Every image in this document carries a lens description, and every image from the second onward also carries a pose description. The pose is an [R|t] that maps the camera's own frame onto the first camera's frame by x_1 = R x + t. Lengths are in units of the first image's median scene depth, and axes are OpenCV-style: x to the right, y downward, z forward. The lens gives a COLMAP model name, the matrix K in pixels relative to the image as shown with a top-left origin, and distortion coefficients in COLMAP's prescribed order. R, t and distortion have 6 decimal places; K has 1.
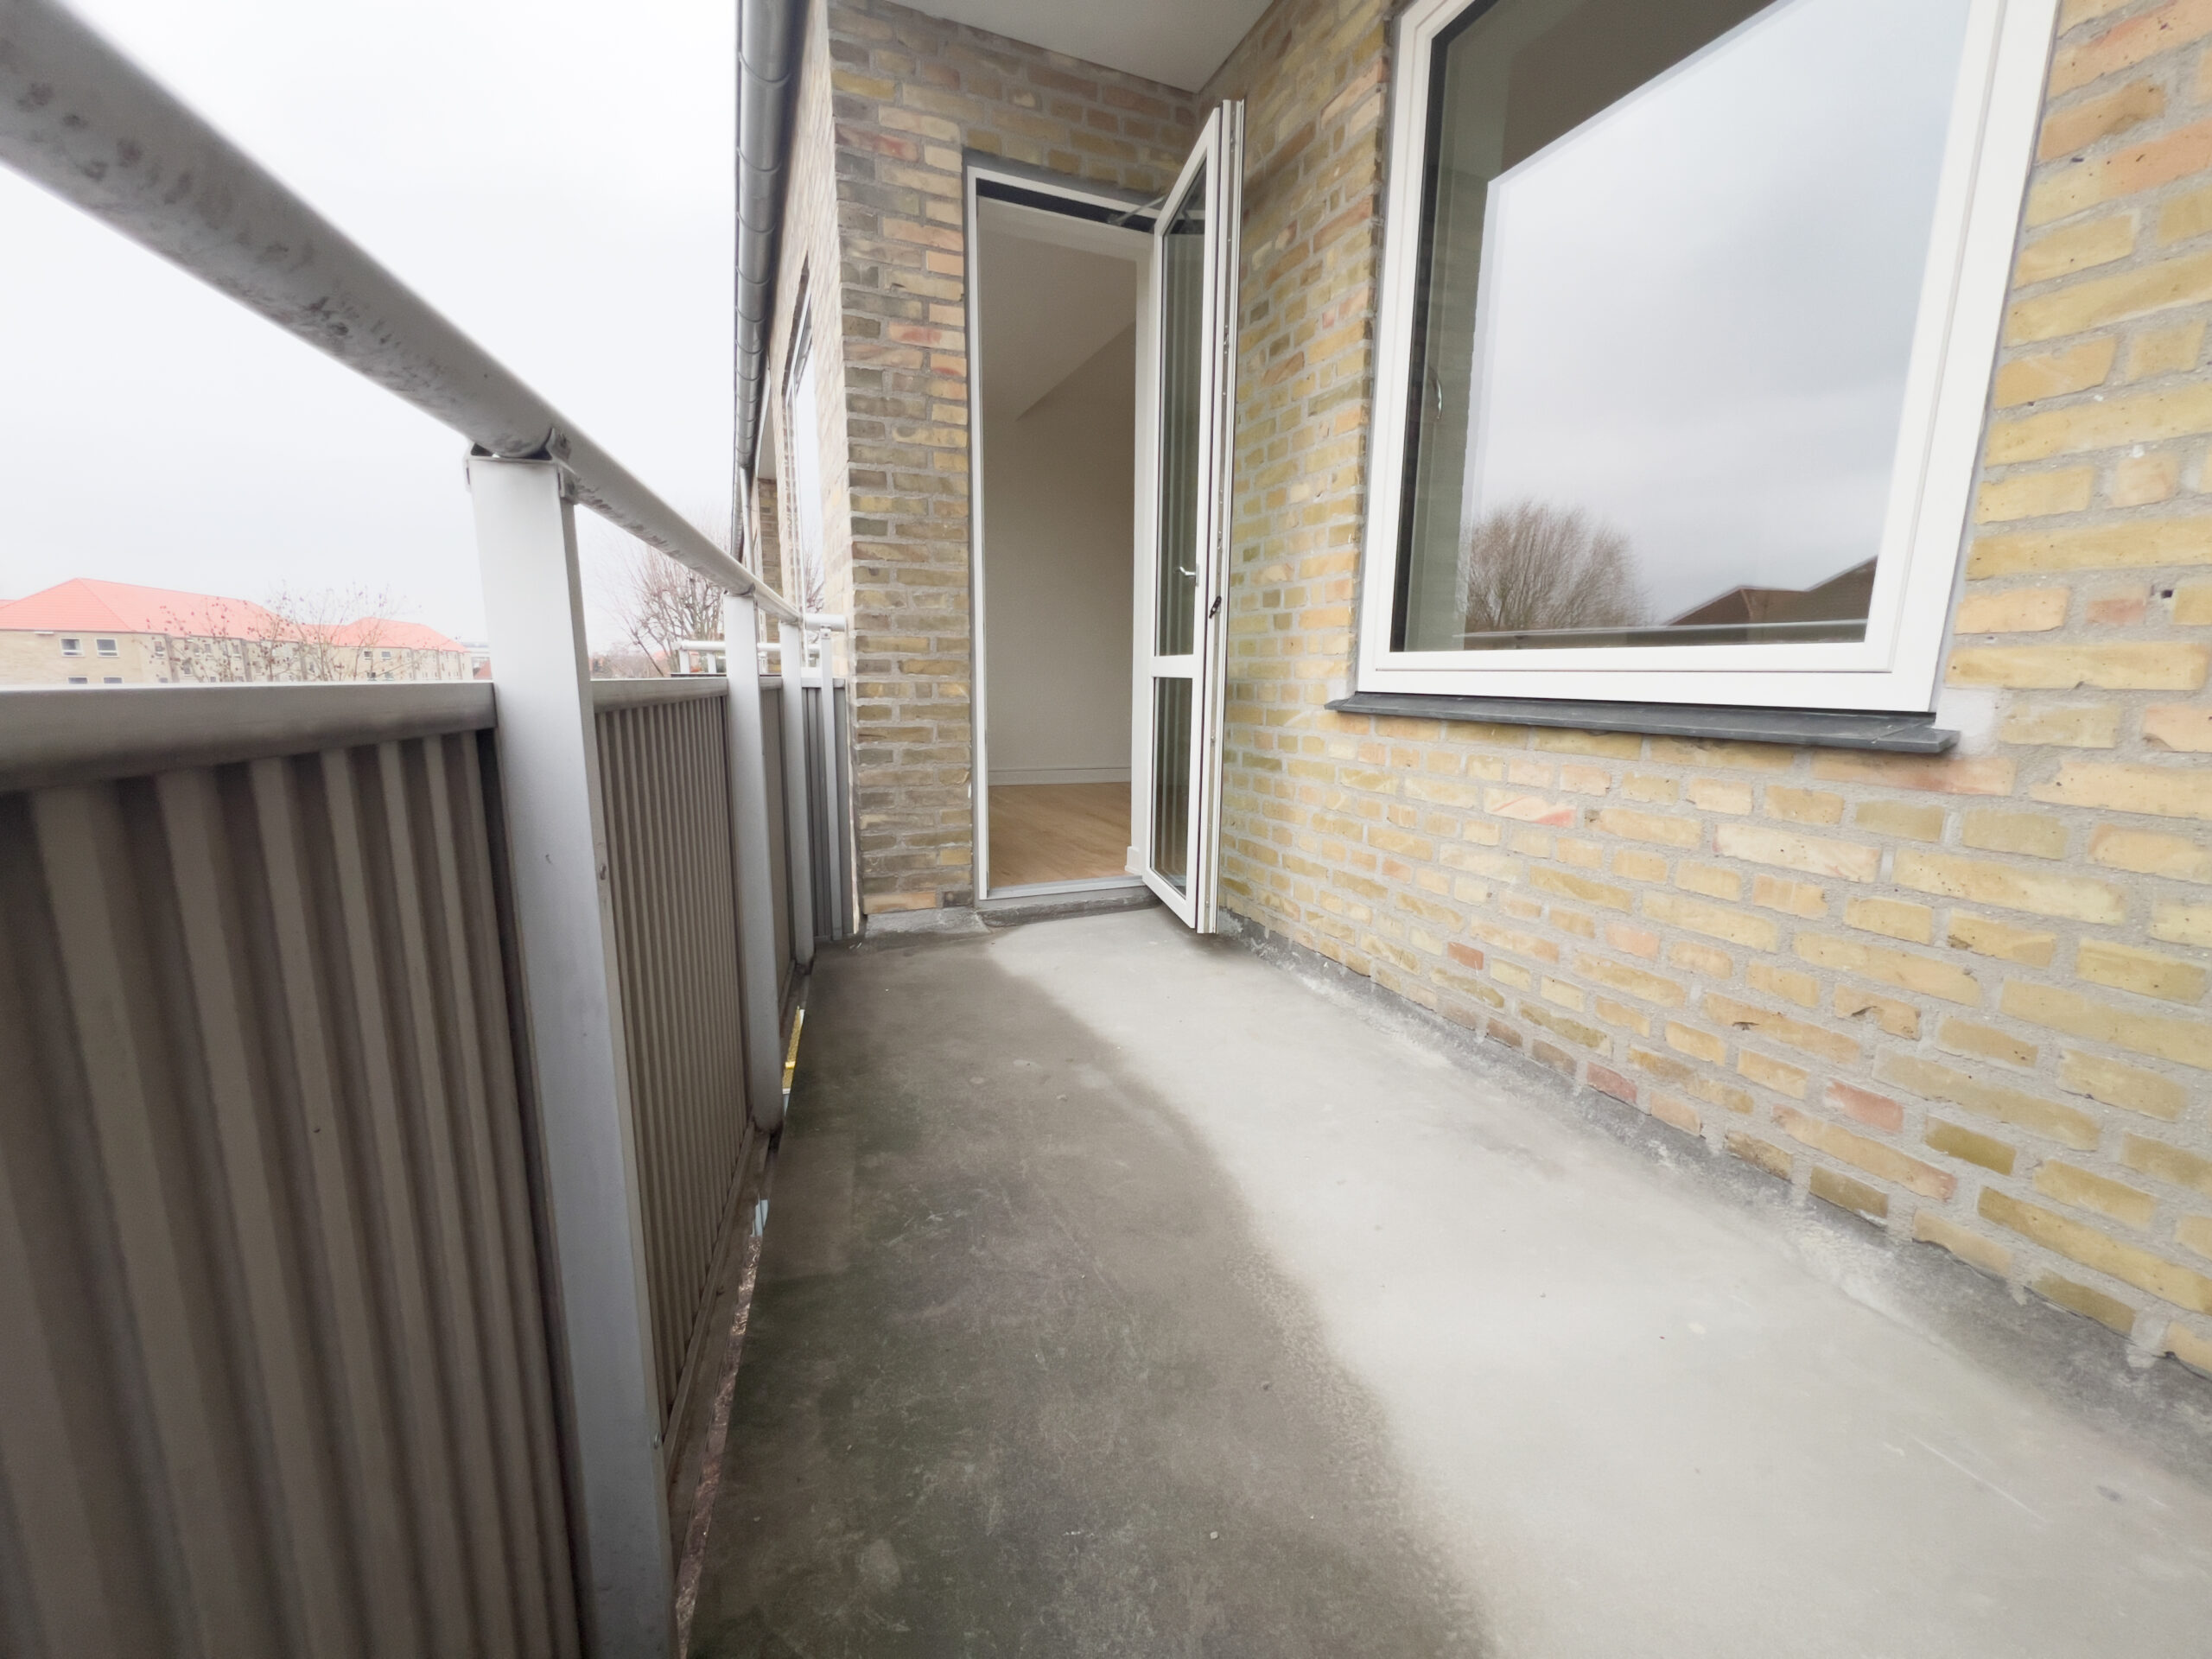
lens RADIAL K [[882.6, 0, 1105.5], [0, 882.6, 835.2], [0, 0, 1]] dist [-0.000925, 0.000262]
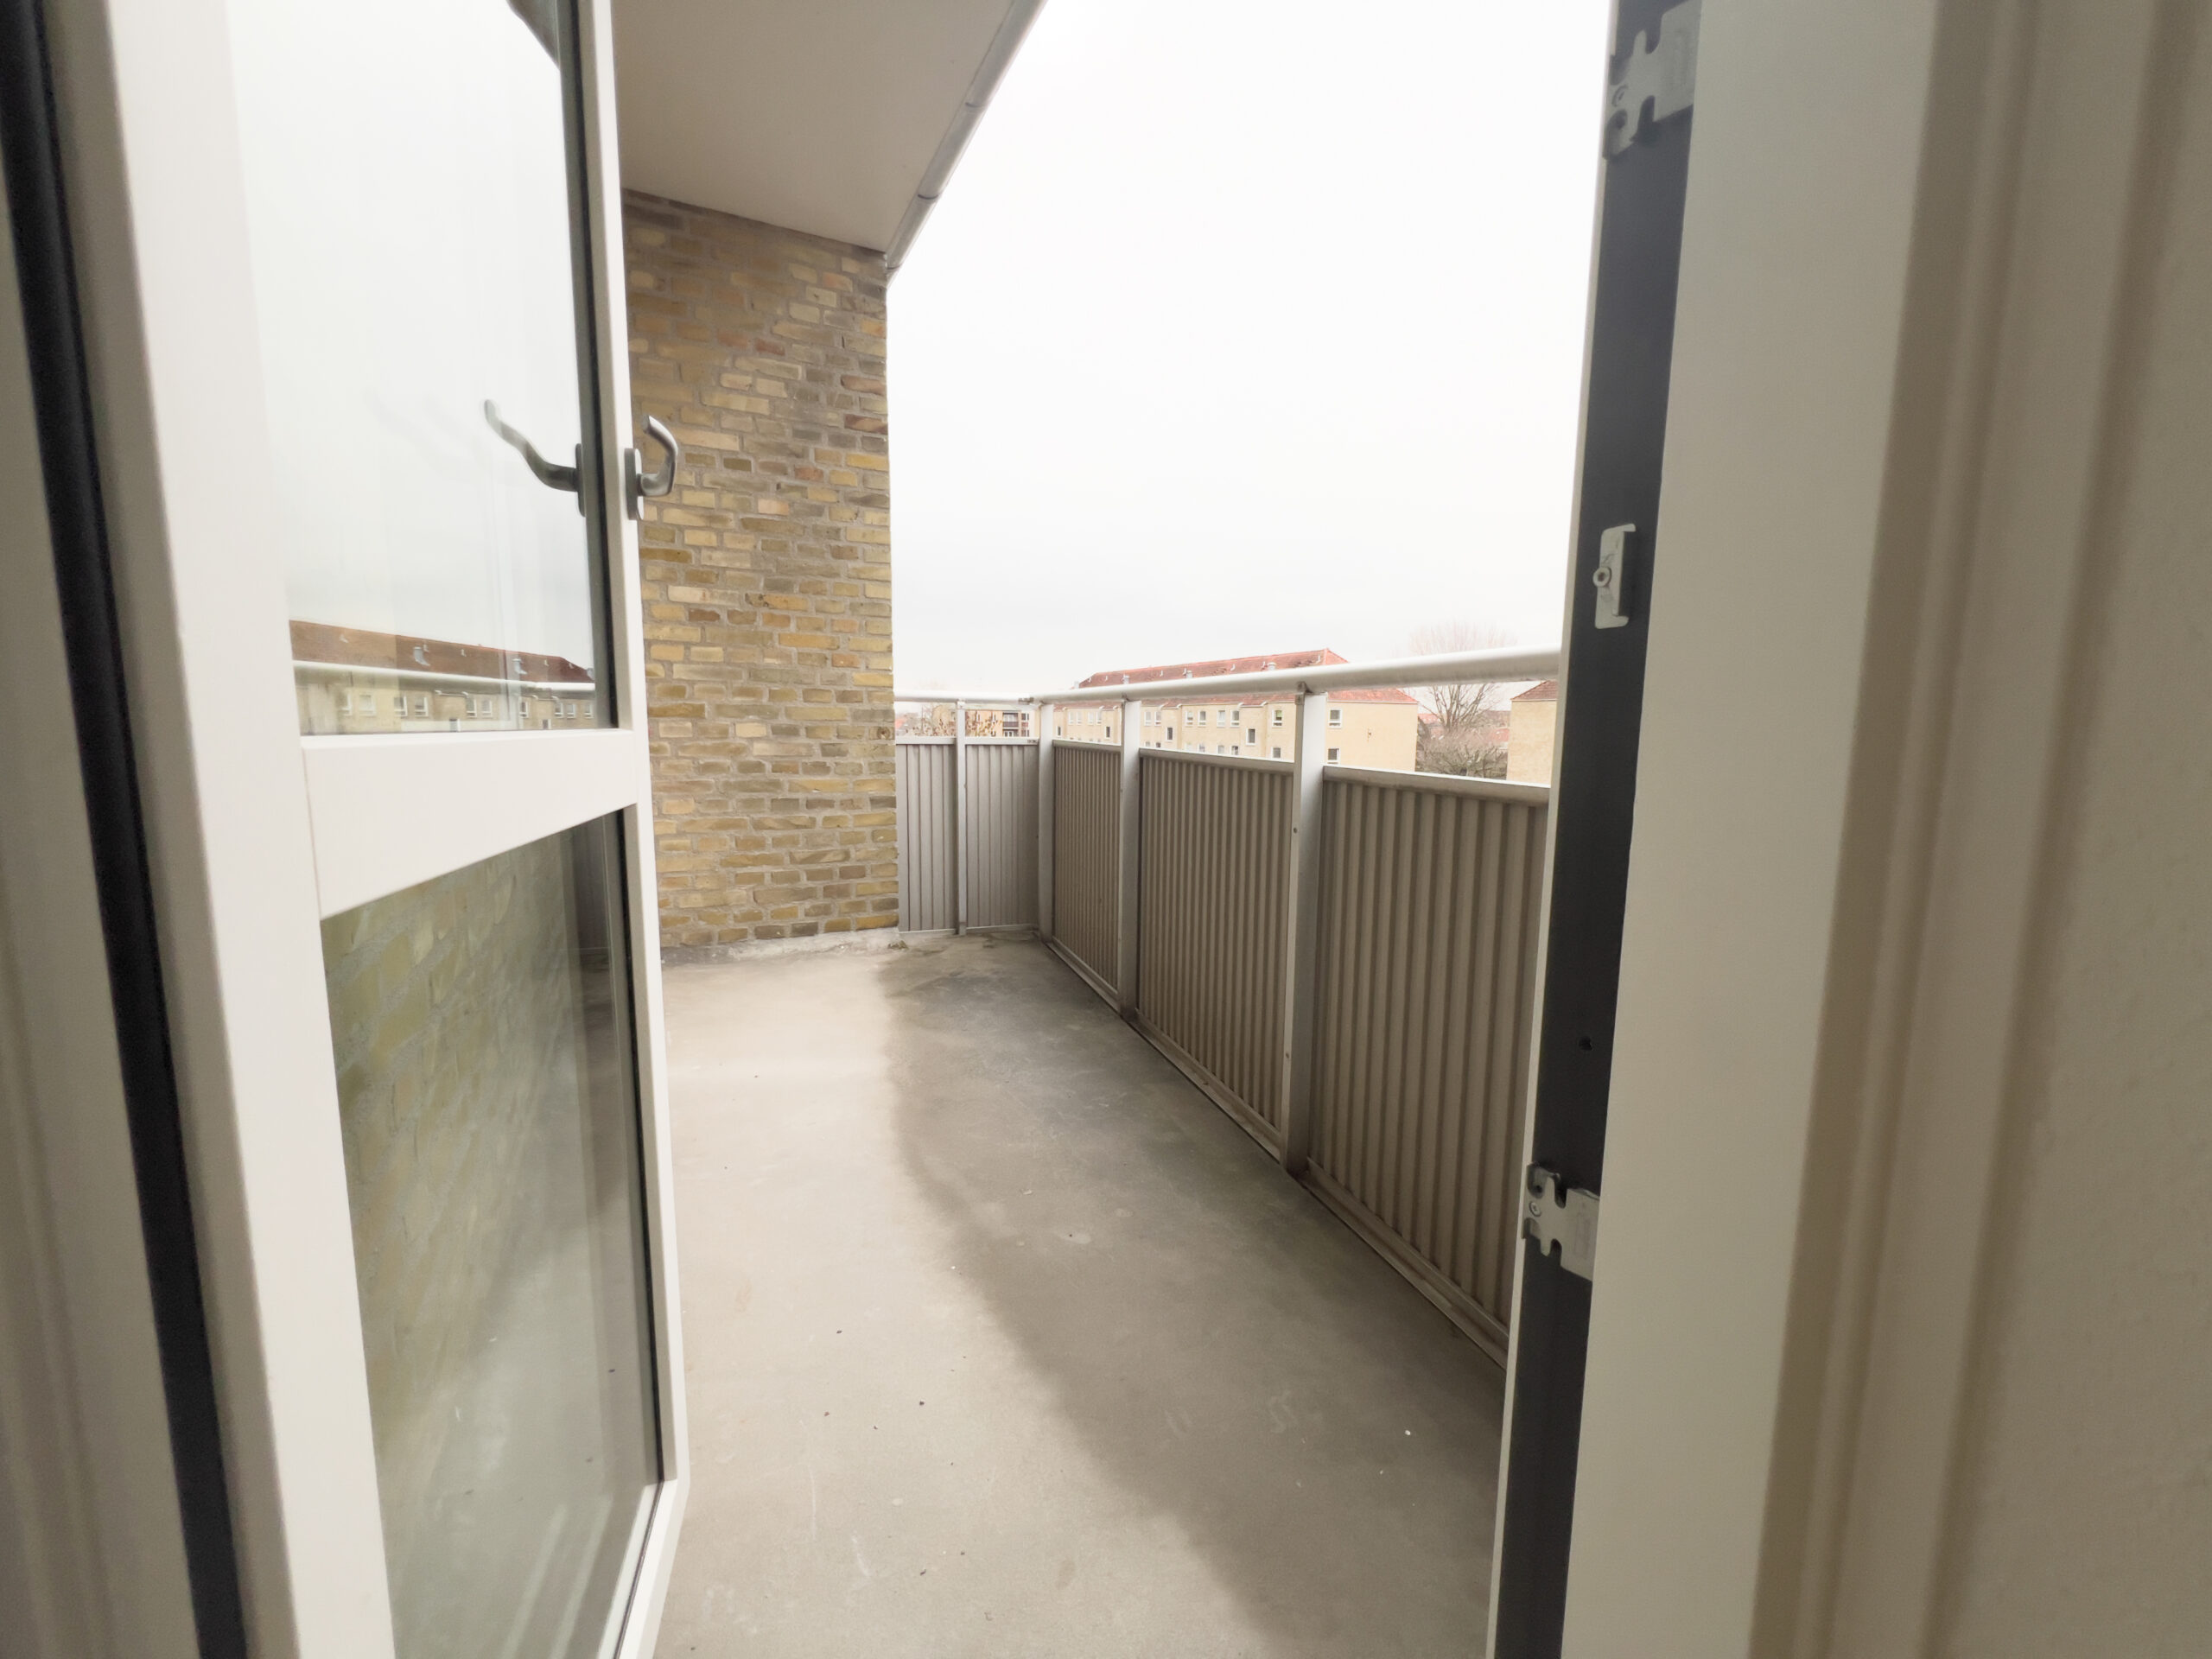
lens RADIAL K [[882.6, 0, 1105.5], [0, 882.6, 835.2], [0, 0, 1]] dist [-0.000925, 0.000262]
pose [[-0.996956, -0.016265, -0.076256, -0.058497], [-0.038390, 0.953638, 0.298497, -0.385242], [0.067866, 0.300516, -0.951359, 1.901329]]
